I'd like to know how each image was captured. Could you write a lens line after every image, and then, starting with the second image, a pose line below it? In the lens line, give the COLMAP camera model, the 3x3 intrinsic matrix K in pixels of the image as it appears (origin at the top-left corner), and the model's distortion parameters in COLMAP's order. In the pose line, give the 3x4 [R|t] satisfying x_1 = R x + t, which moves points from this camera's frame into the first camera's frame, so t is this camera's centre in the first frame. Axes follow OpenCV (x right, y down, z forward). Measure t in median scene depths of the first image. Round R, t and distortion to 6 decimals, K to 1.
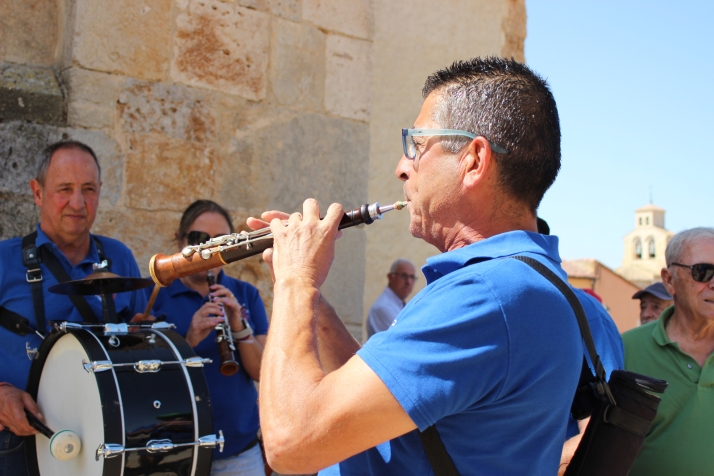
lens RADIAL K [[1006.3, 0, 358.5], [0, 1006.3, 238.4], [0, 0, 1]] dist [-0.159887, 0.063044]
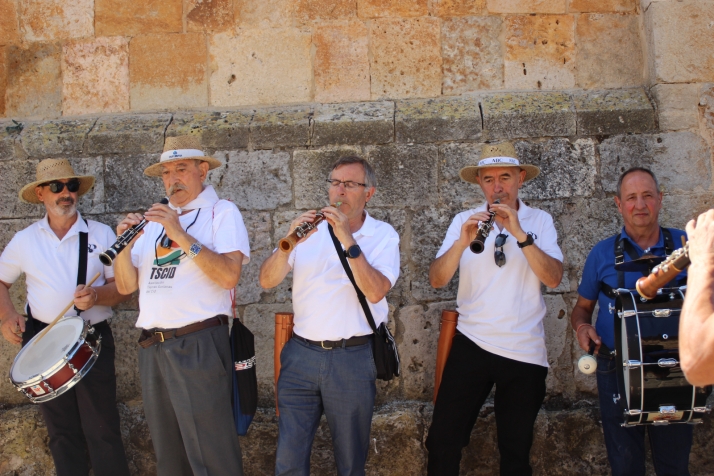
lens RADIAL K [[958.4, 0, 356.0], [0, 958.4, 240.7], [0, 0, 1]] dist [-0.179124, 0.219104]
pose [[0.778380, -0.100036, -0.619772, 0.124309], [0.119428, 0.992790, -0.010253, -0.010776], [0.616329, -0.066038, 0.784715, -0.167550]]
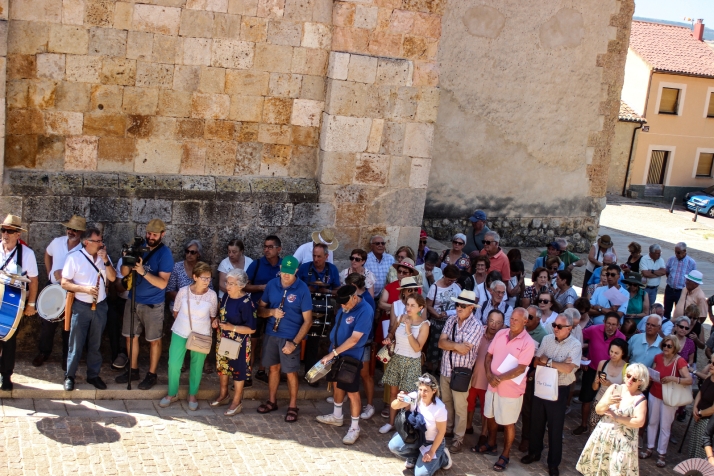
lens RADIAL K [[924.1, 0, 359.1], [0, 924.1, 239.4], [0, 0, 1]] dist [-0.155943, 0.099787]
pose [[0.970970, 0.136767, -0.196246, 0.405314], [-0.066866, 0.942902, 0.326291, -0.930796], [0.229666, -0.303696, 0.924674, -1.644554]]
